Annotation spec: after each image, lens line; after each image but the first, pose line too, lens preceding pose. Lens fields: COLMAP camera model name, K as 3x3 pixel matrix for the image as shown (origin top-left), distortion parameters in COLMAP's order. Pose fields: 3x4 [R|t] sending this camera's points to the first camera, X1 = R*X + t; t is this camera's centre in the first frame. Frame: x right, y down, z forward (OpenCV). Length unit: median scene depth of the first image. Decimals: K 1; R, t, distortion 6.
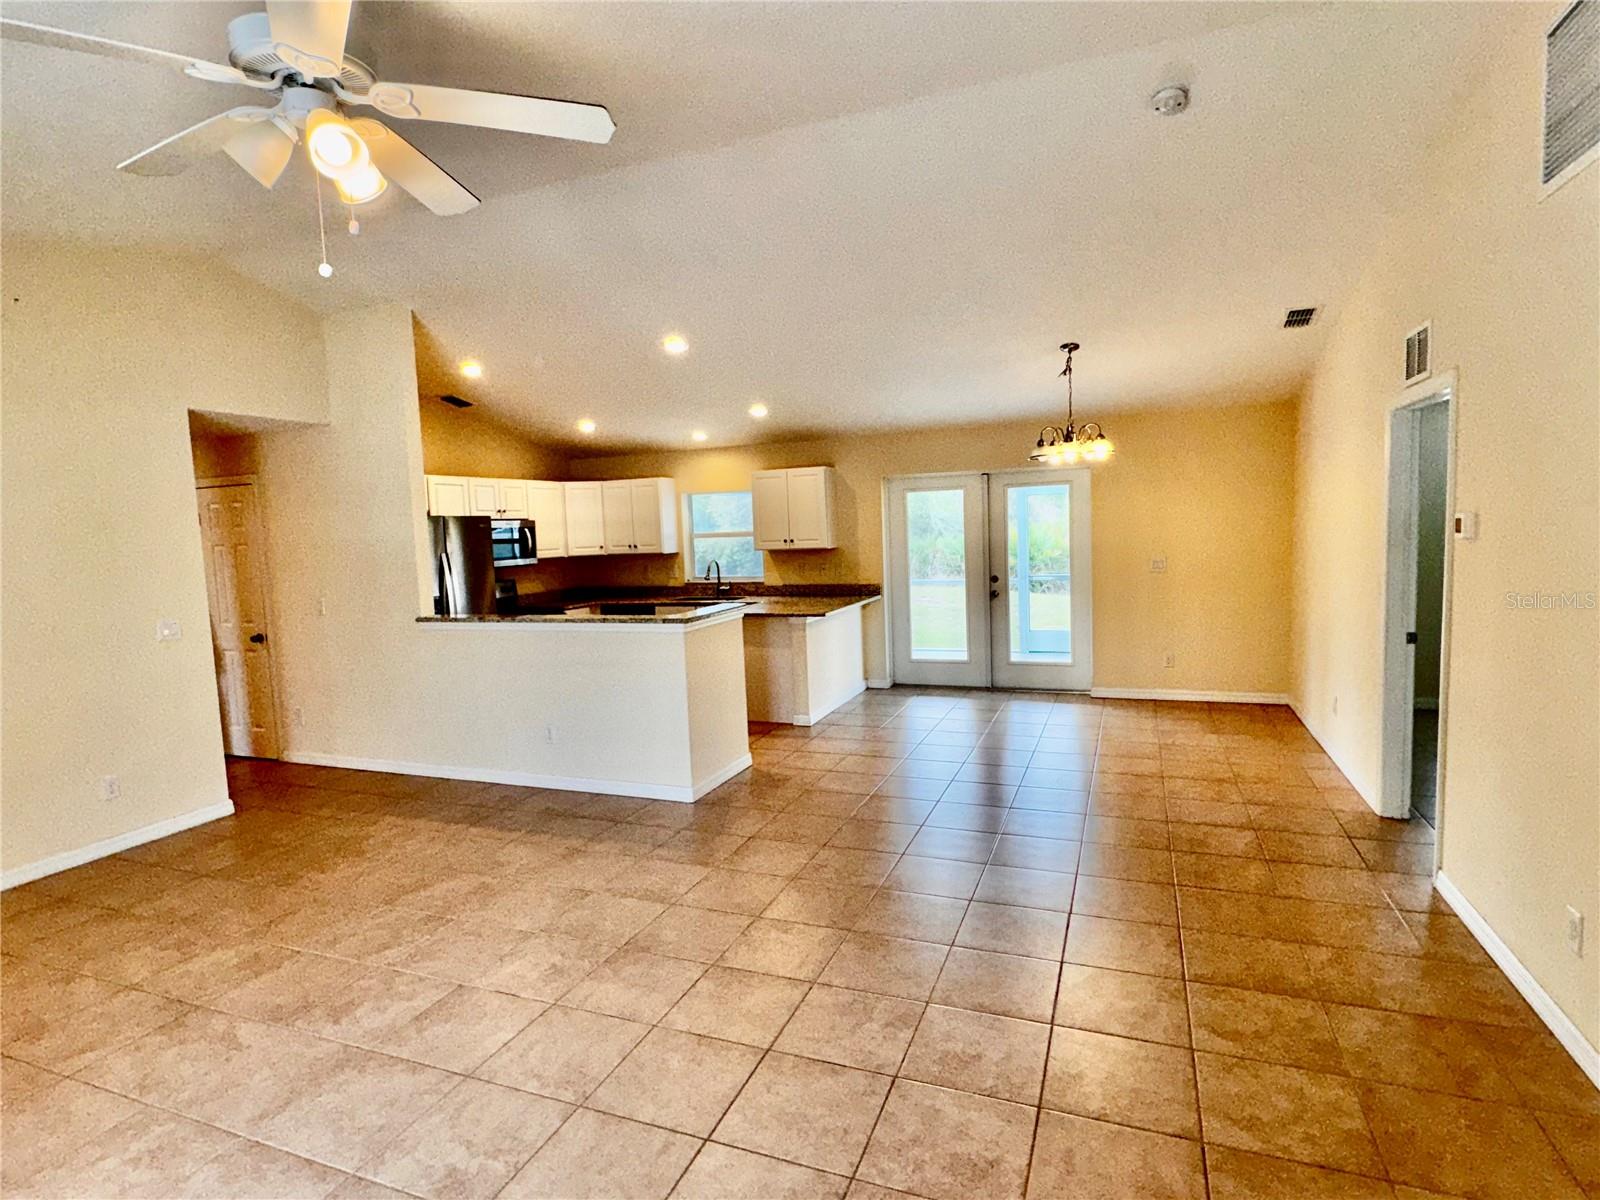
lens RADIAL K [[843.3, 0, 796.8], [0, 843.3, 604.0], [0, 0, 1]] dist [-0.000670, -0.000712]
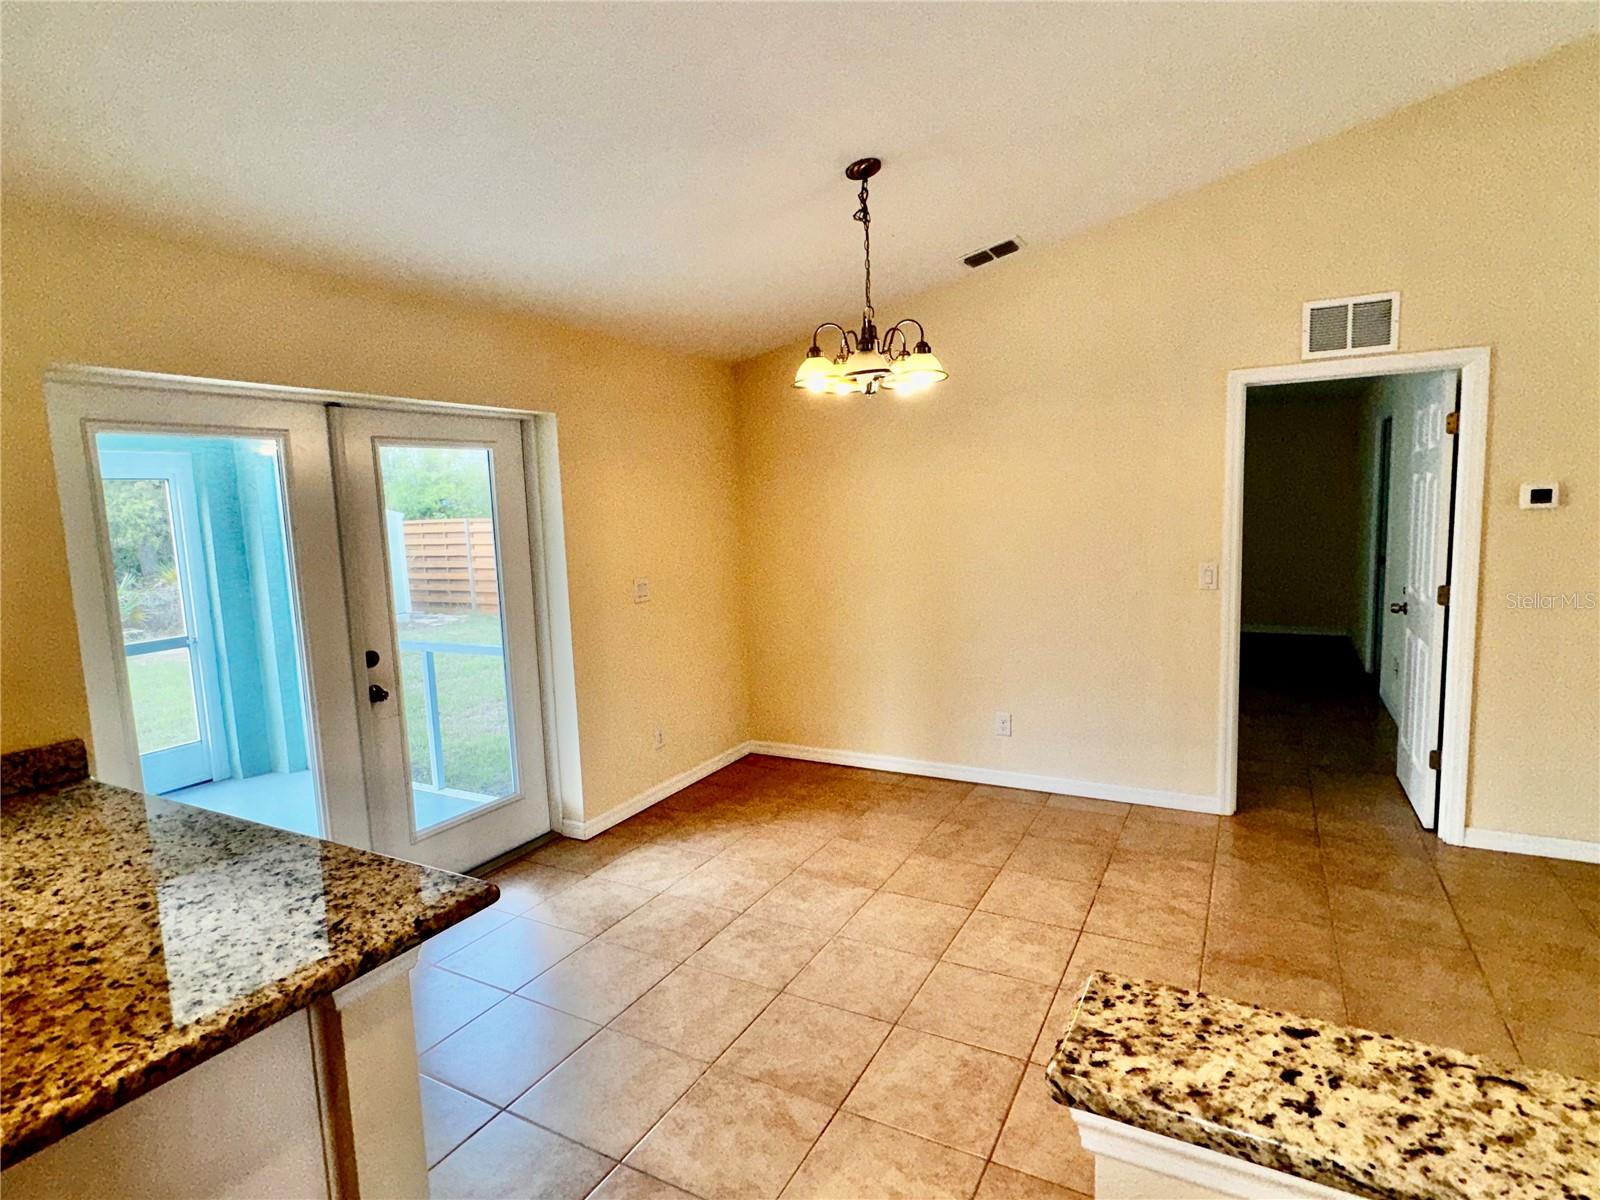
lens RADIAL K [[837.7, 0, 796.4], [0, 837.7, 600.9], [0, 0, 1]] dist [0.000565, 0.000228]
pose [[0.123500, -0.084343, 0.988754, -0.150422], [0.122553, 0.990050, 0.069146, -0.060241], [-0.984748, 0.112635, 0.132608, 0.720660]]
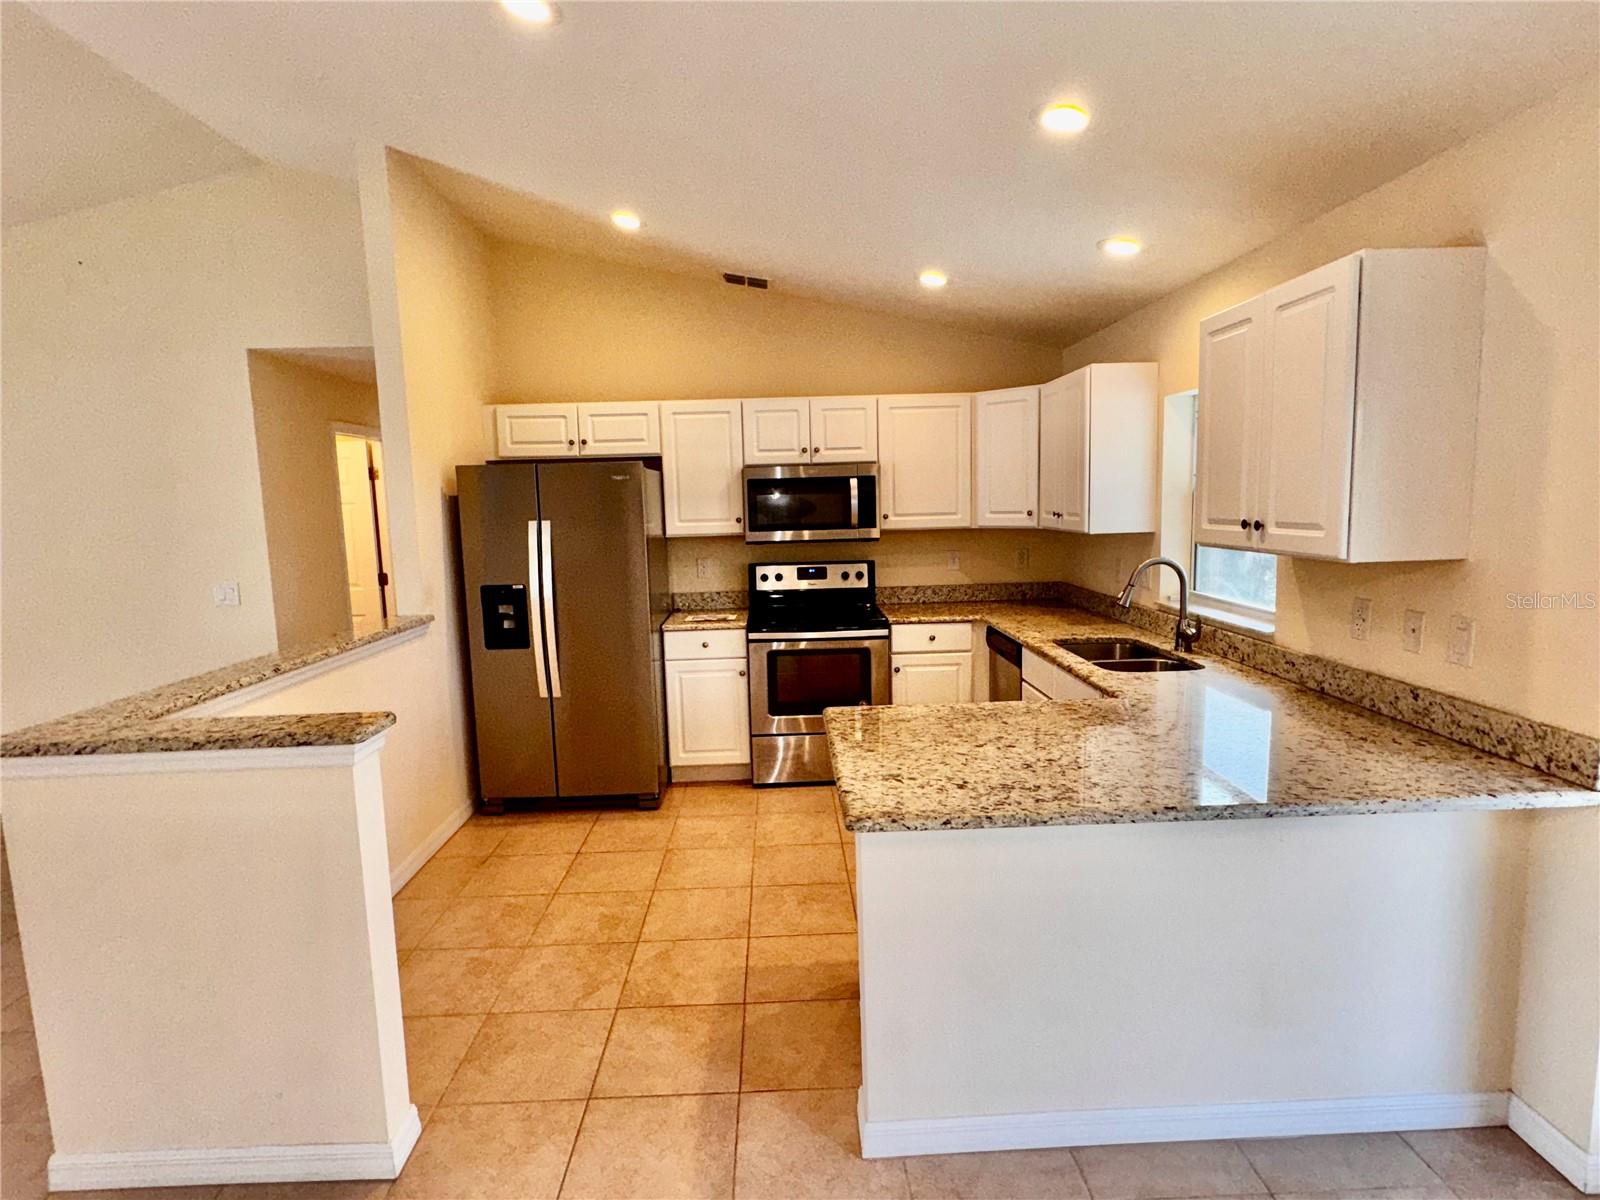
lens RADIAL K [[843.3, 0, 796.8], [0, 843.3, 604.0], [0, 0, 1]] dist [-0.000670, -0.000712]
pose [[0.393766, 0.142232, -0.908140, 0.212241], [-0.073080, 0.989673, 0.123315, -0.071630], [0.916301, 0.017810, 0.400094, 0.720675]]
